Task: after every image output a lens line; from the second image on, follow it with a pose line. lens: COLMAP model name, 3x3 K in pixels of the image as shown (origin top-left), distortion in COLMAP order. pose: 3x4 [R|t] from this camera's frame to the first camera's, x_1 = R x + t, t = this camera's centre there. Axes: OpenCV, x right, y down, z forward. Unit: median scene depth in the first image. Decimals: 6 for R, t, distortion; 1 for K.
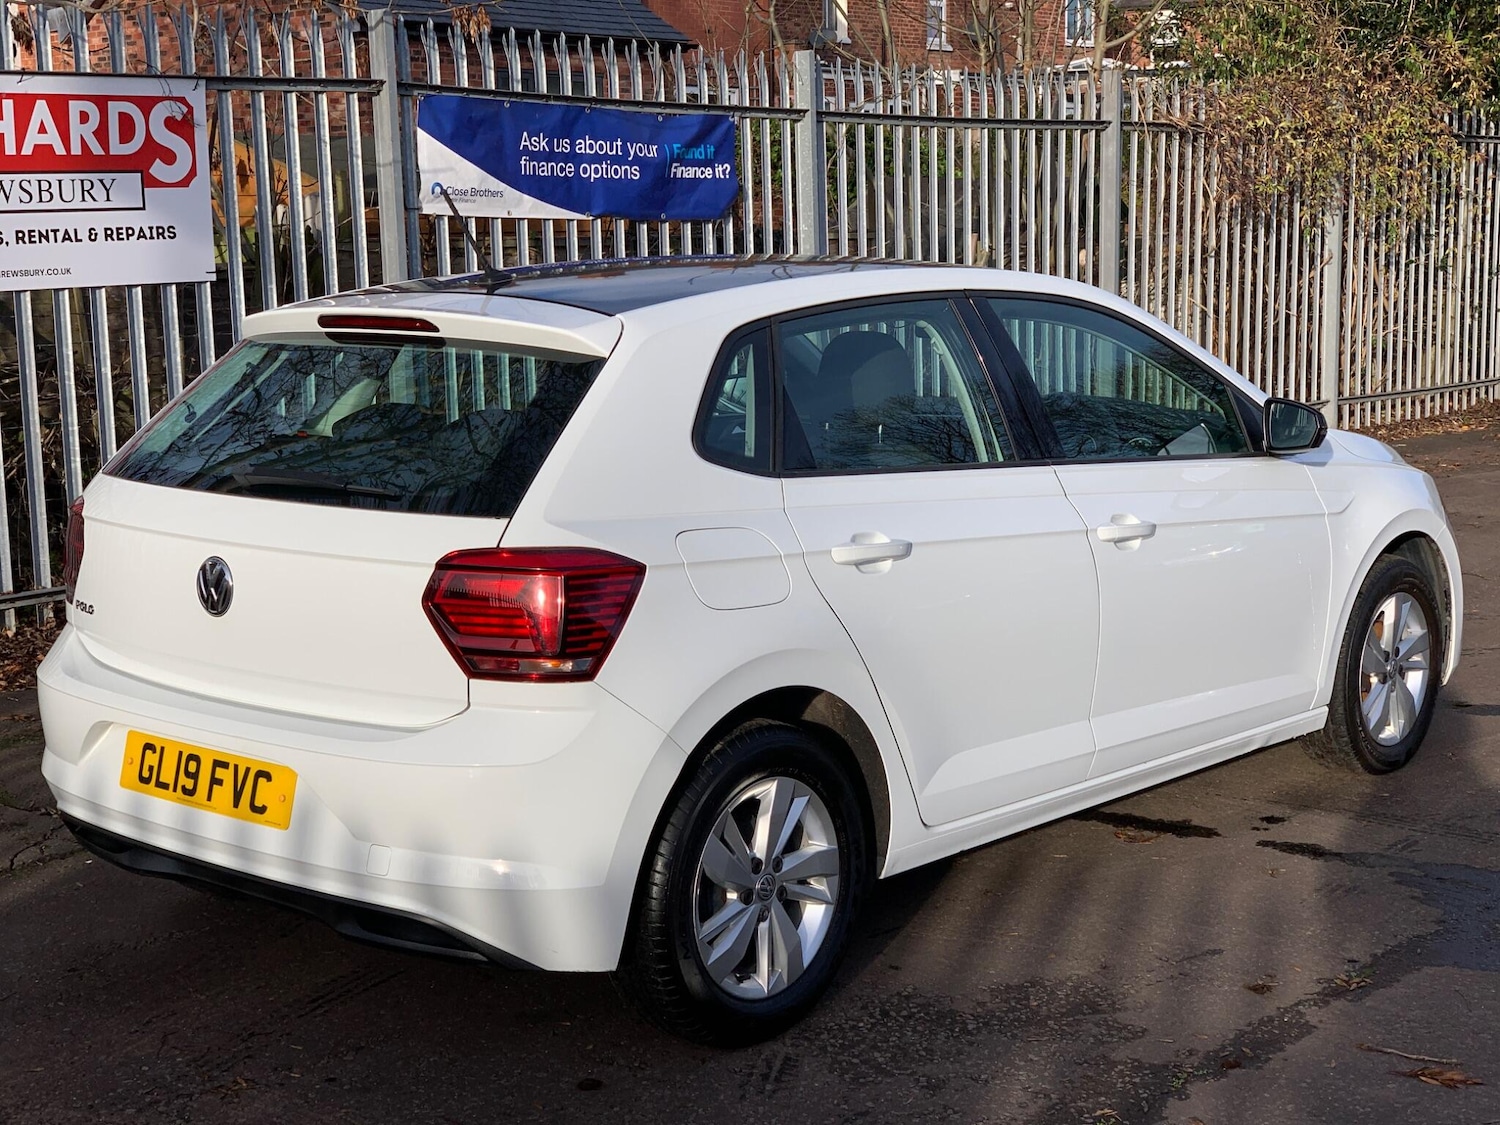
lens RADIAL K [[2213.9, 0, 755.5], [0, 2213.9, 555.8], [0, 0, 1]] dist [0.198012, -0.767659]
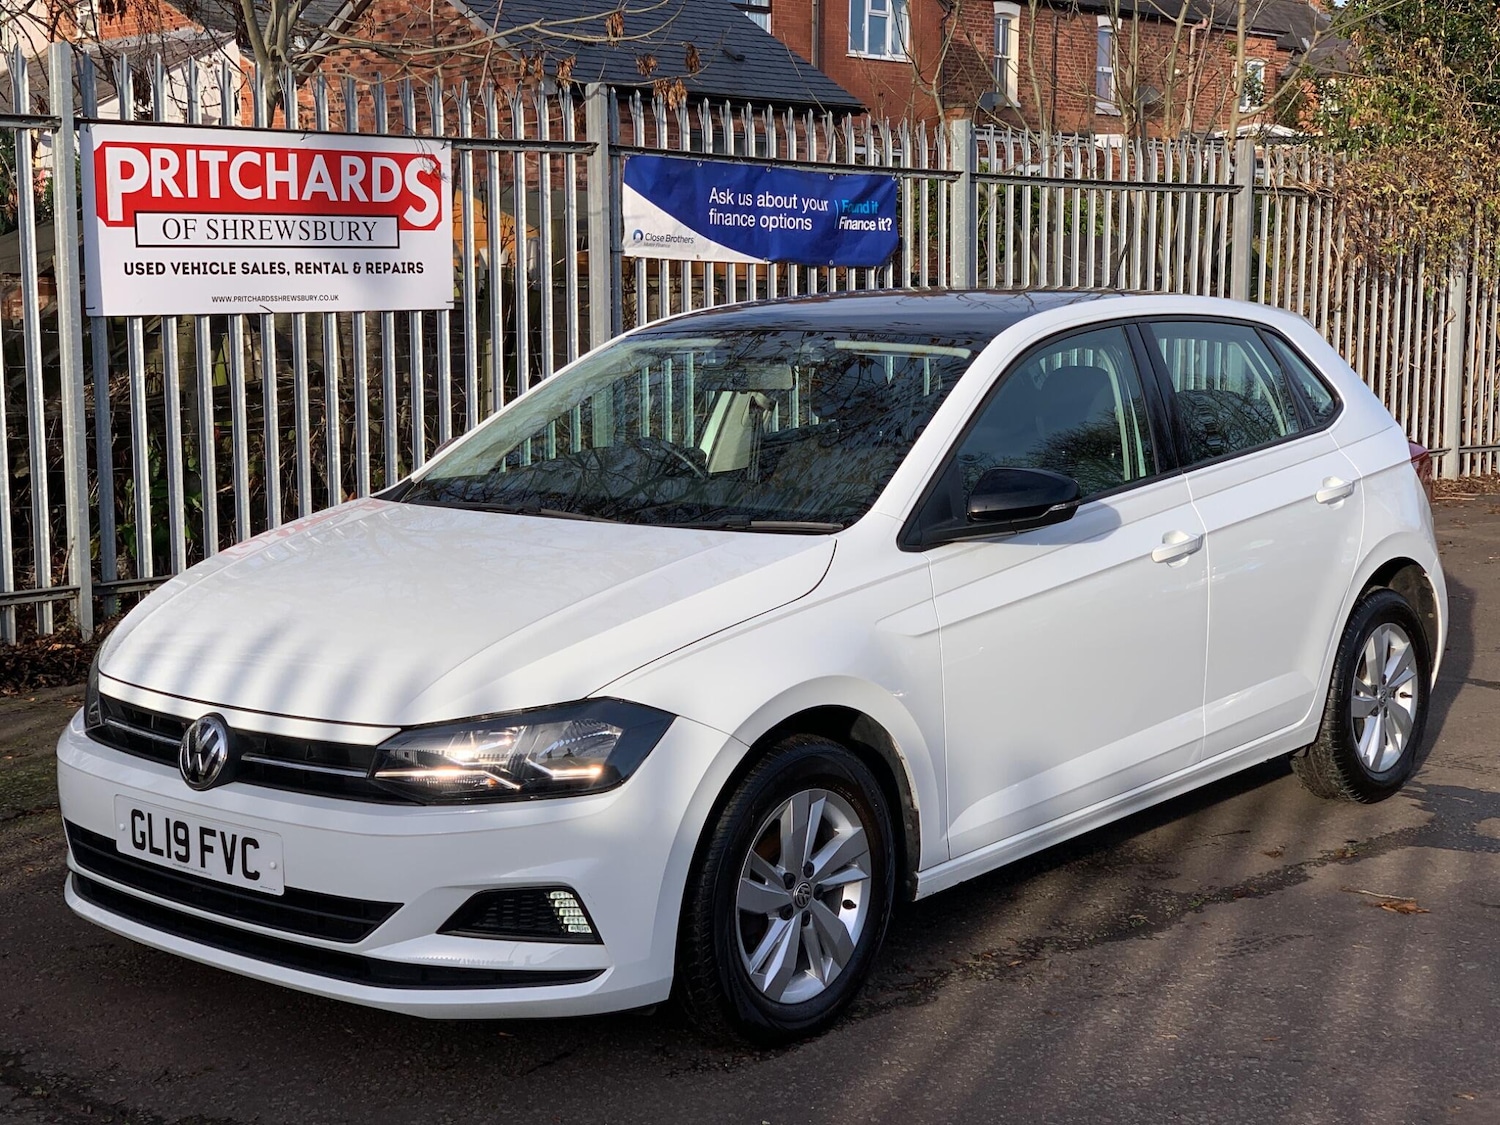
lens RADIAL K [[2213.9, 0, 755.5], [0, 2213.9, 555.8], [0, 0, 1]] dist [0.198012, -0.767659]
pose [[0.996967, 0.028009, -0.072615, 0.007620], [-0.029854, 0.999255, -0.024446, 0.029775], [0.071876, 0.026540, 0.997060, -0.151868]]
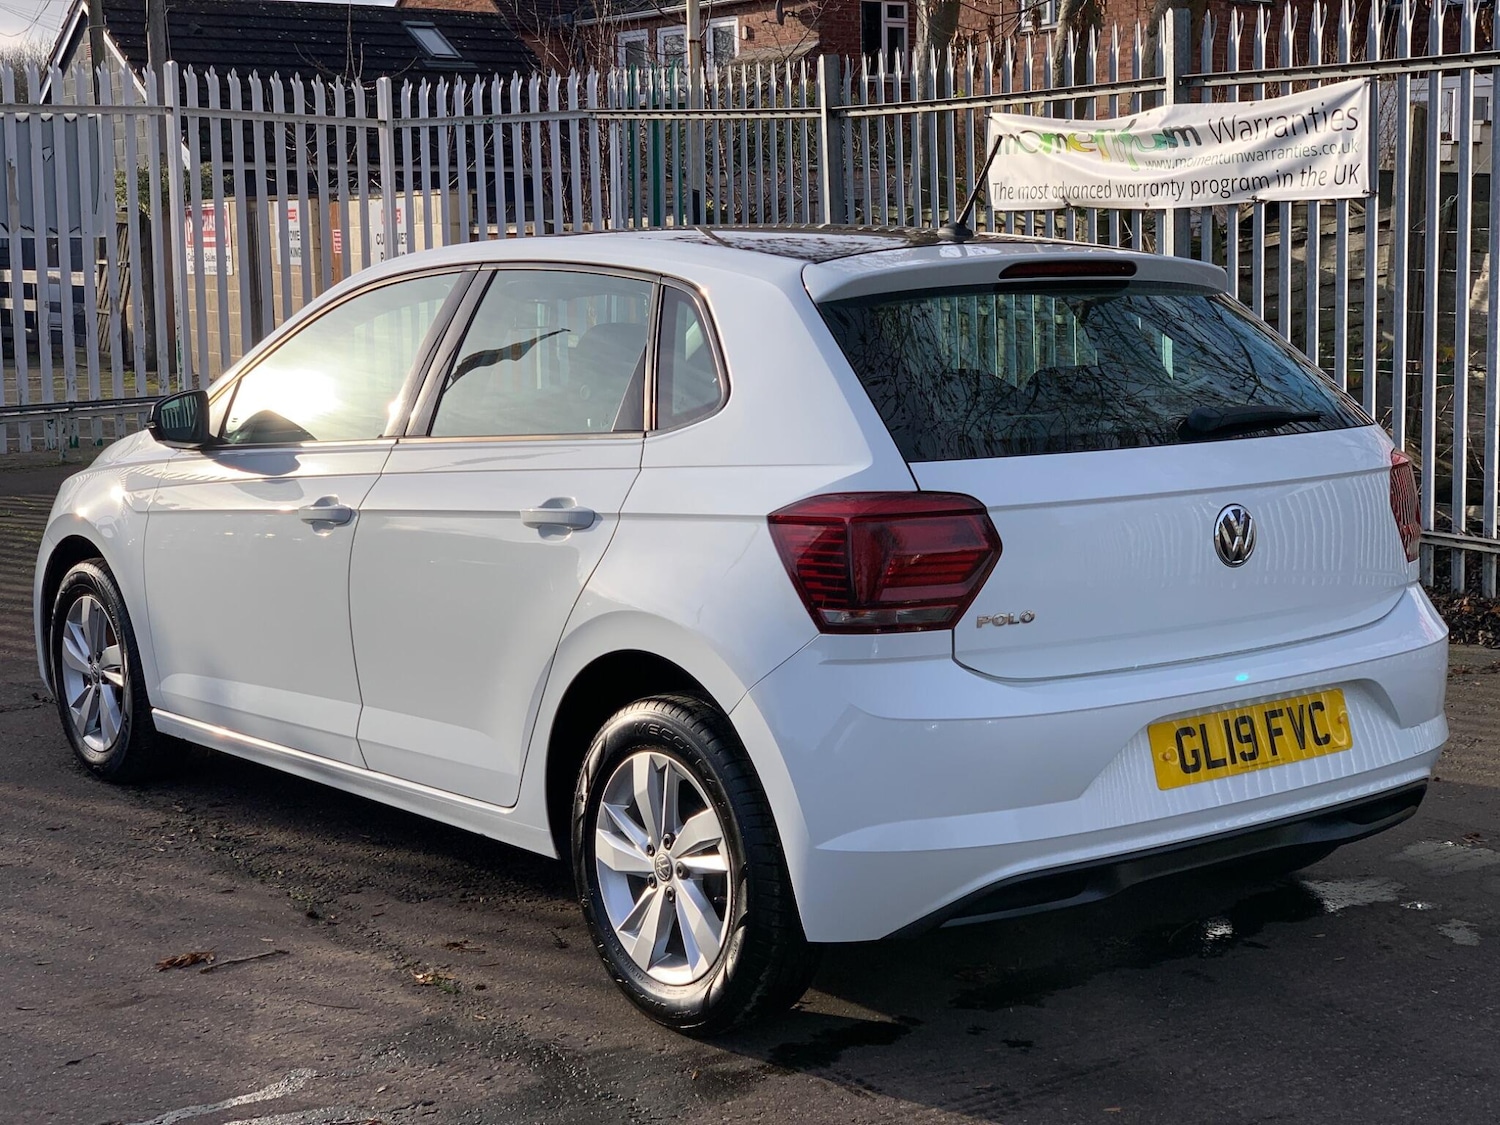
lens RADIAL K [[2190.4, 0, 785.6], [0, 2190.4, 607.5], [0, 0, 1]] dist [0.222883, -0.869354]
pose [[-0.256445, 0.178449, -0.949943, 0.533899], [-0.129984, 0.967515, 0.216840, -0.093211], [0.957779, 0.179085, -0.224919, 0.638293]]
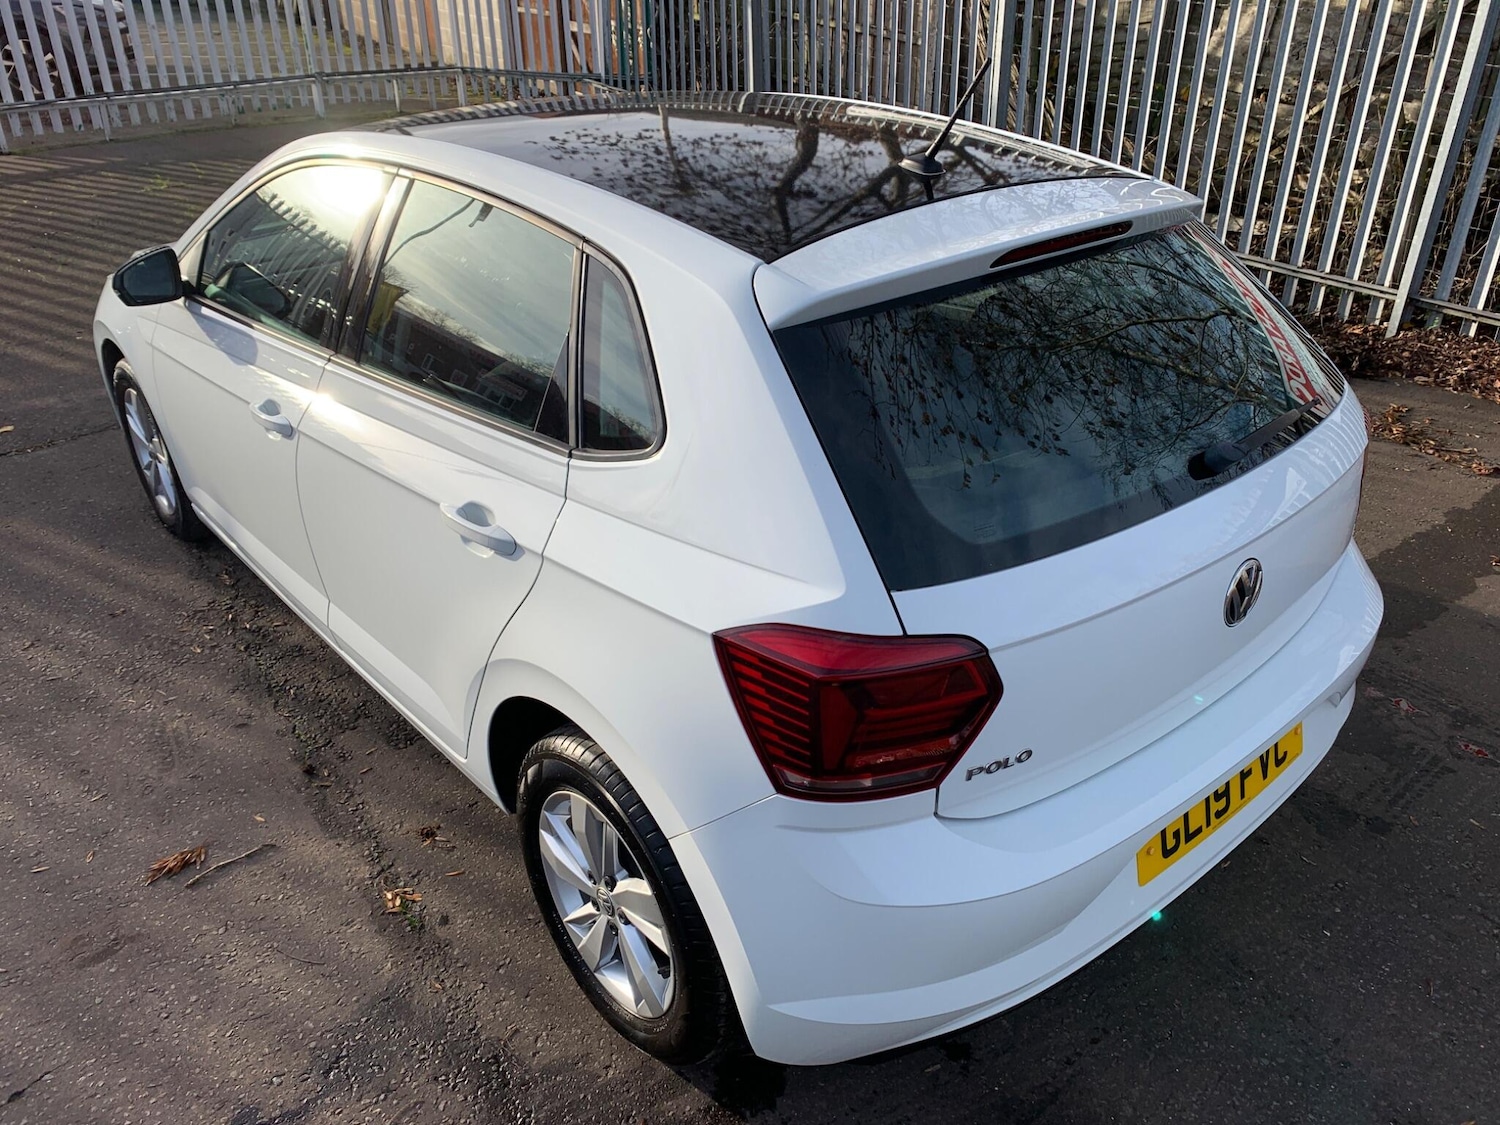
lens RADIAL K [[1121.9, 0, 747.8], [0, 1121.9, 557.1], [0, 0, 1]] dist [0.050126, -0.001230]
pose [[-0.226435, 0.491513, -0.840917, 0.287114], [-0.143165, 0.837170, 0.527873, -0.119740], [0.963447, 0.239919, -0.119197, 0.565062]]
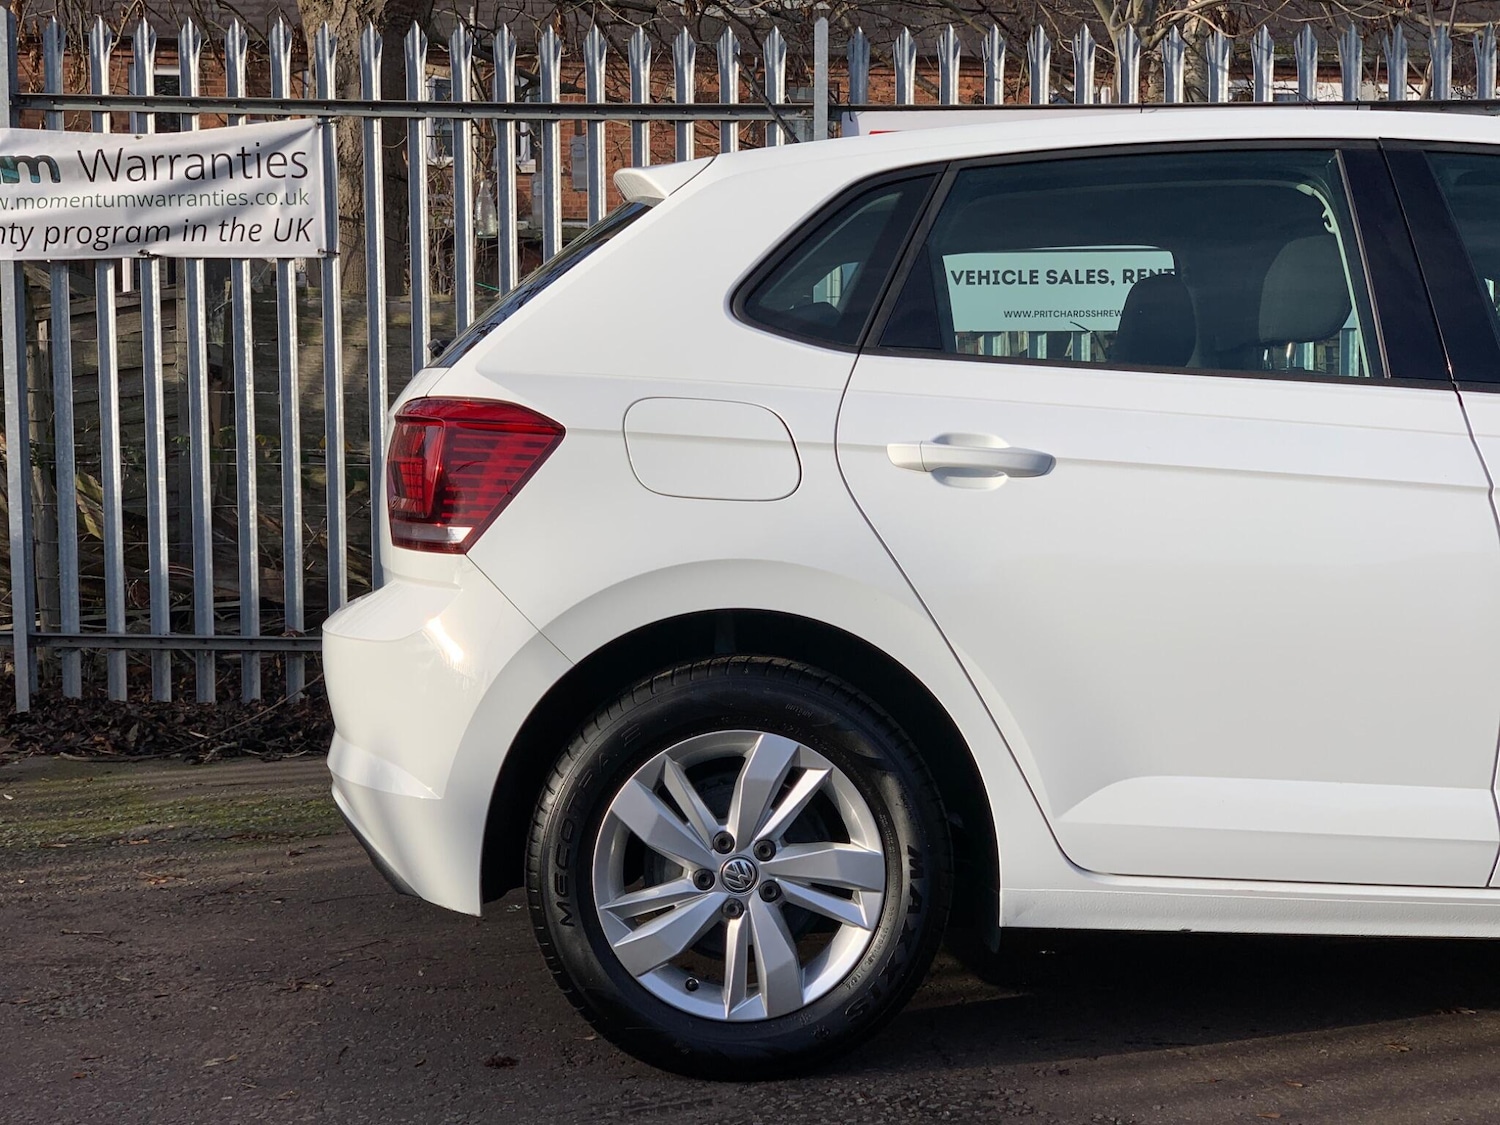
lens RADIAL K [[2213.9, 0, 755.5], [0, 2213.9, 555.8], [0, 0, 1]] dist [0.198012, -0.767659]
pose [[0.660789, 0.057407, -0.748373, 0.254589], [-0.128218, 0.991048, -0.037191, 0.030238], [0.739539, 0.120530, 0.662234, 0.215475]]
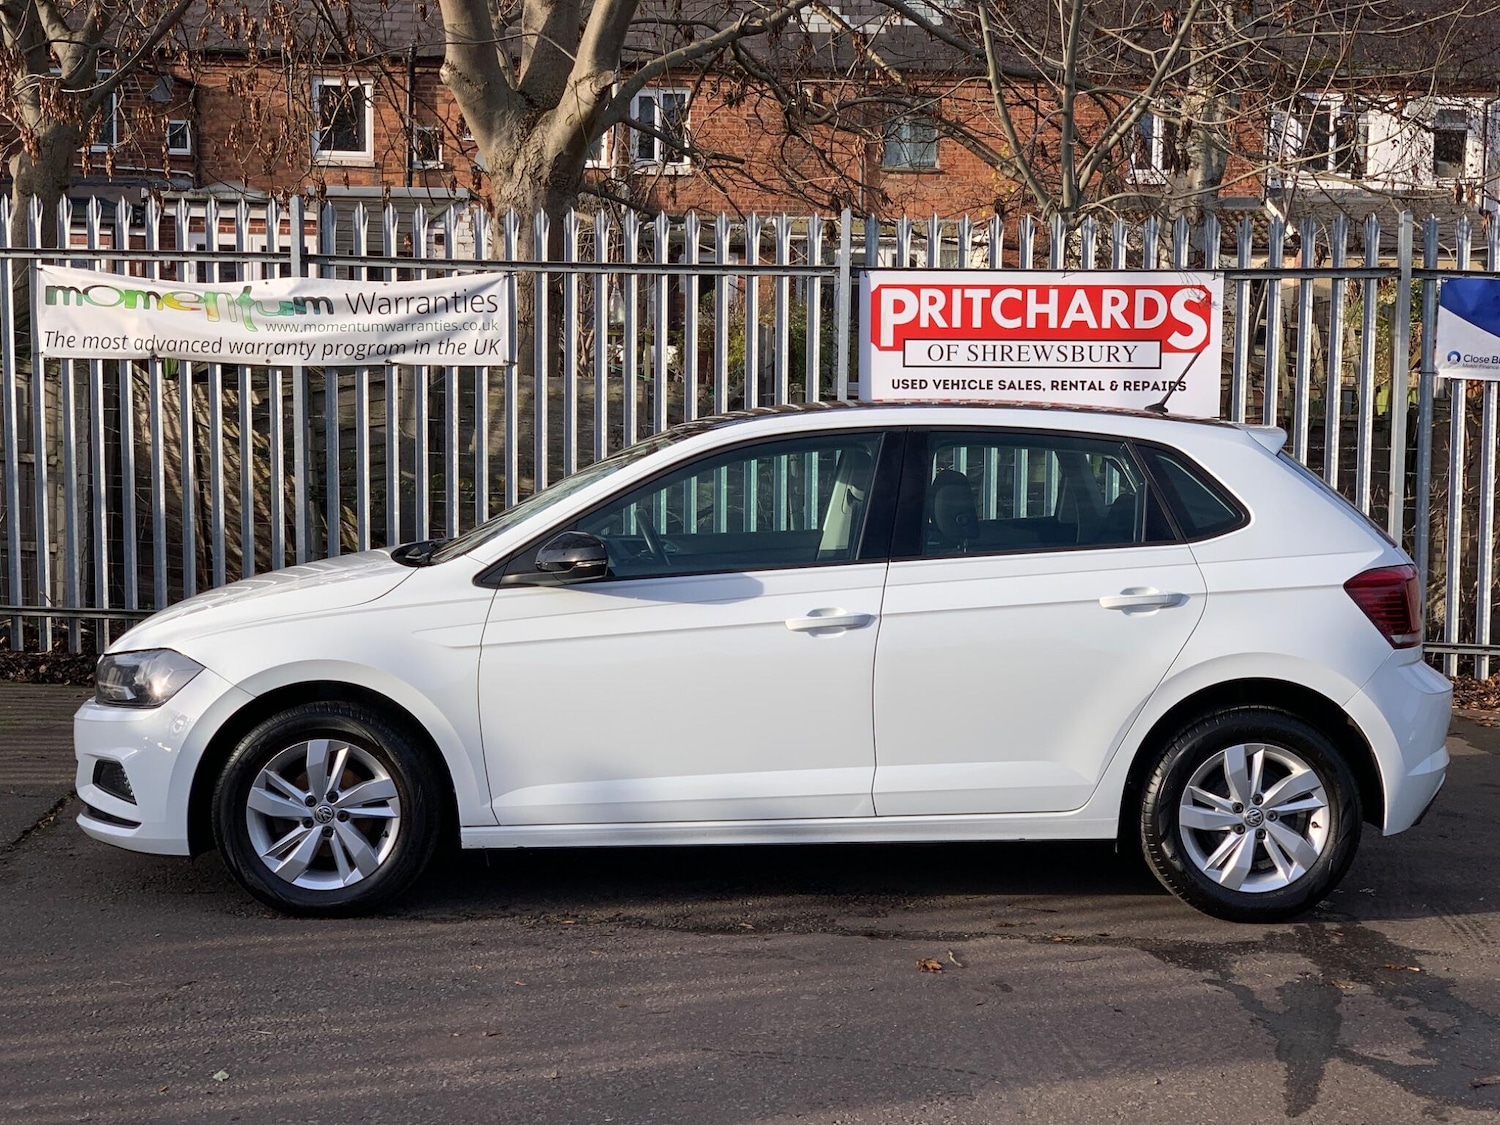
lens RADIAL K [[2219.8, 0, 750.0], [0, 2219.8, 562.5], [0, 0, 1]] dist [0.011526, 0.549033]
pose [[0.614622, 0.092781, -0.783346, 0.568509], [-0.147116, 0.989118, 0.001724, -0.004453], [0.774982, 0.114183, 0.621583, -0.009183]]
